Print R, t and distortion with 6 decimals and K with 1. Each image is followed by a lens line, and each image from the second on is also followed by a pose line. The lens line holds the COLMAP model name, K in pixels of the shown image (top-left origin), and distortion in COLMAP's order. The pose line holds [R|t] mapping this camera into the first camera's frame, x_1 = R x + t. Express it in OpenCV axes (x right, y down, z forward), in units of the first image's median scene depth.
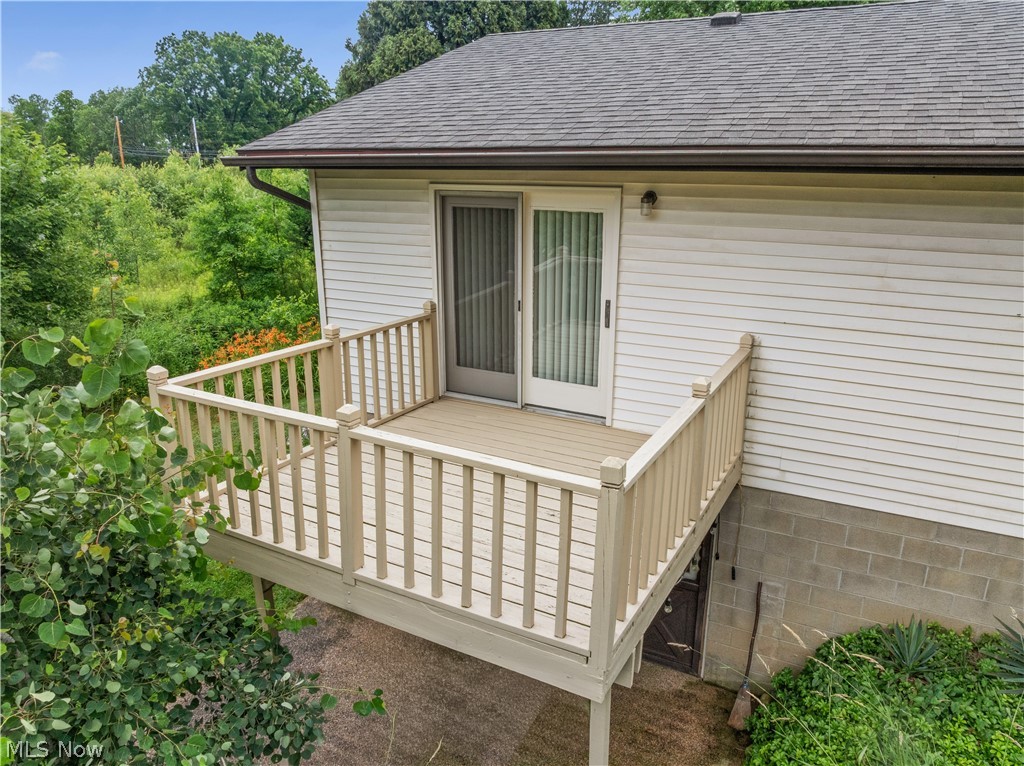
lens RADIAL K [[716.1, 0, 512.0], [0, 716.1, 383.0], [0, 0, 1]] dist [-0.044592, 0.004045]
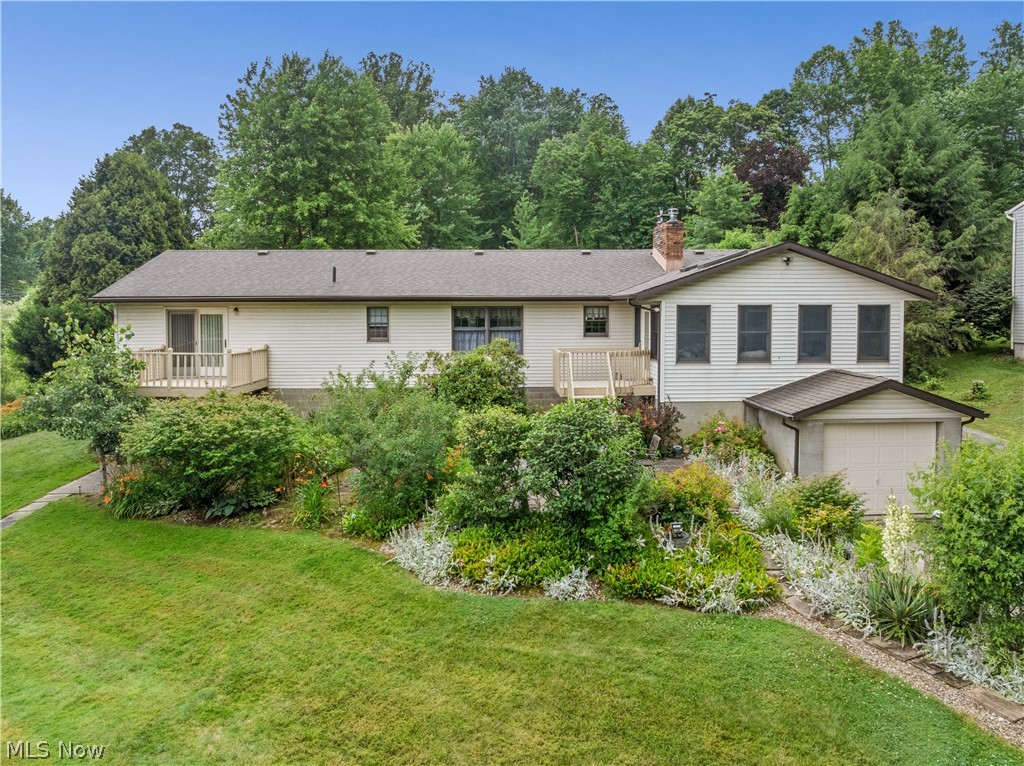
lens RADIAL K [[749.7, 0, 529.5], [0, 749.7, 329.5], [0, 0, 1]] dist [-0.043737, 0.001849]
pose [[0.860103, -0.017604, 0.509816, -0.403628], [0.154400, 0.961510, -0.227286, 0.822044], [-0.486192, 0.274205, 0.829716, -2.515934]]
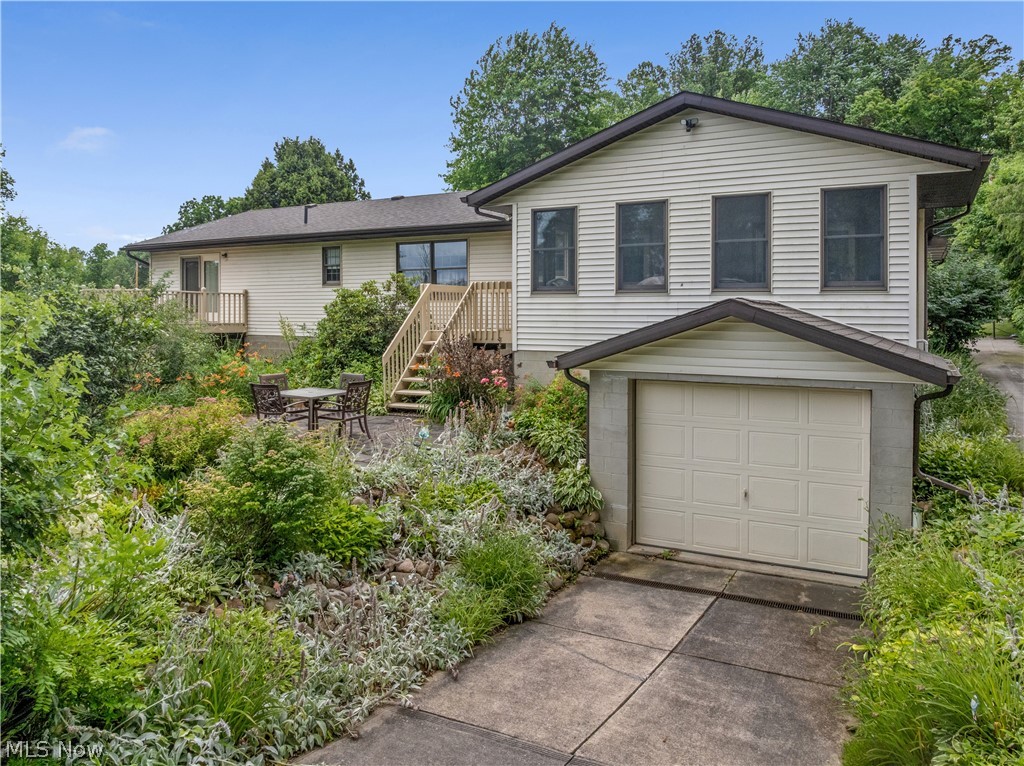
lens RADIAL K [[749.7, 0, 529.5], [0, 749.7, 329.5], [0, 0, 1]] dist [-0.043737, 0.001849]
pose [[0.999911, 0.002968, -0.013026, 1.587414], [-0.006497, 0.959996, -0.279938, 1.026847], [0.011674, 0.279998, 0.959930, -2.241251]]
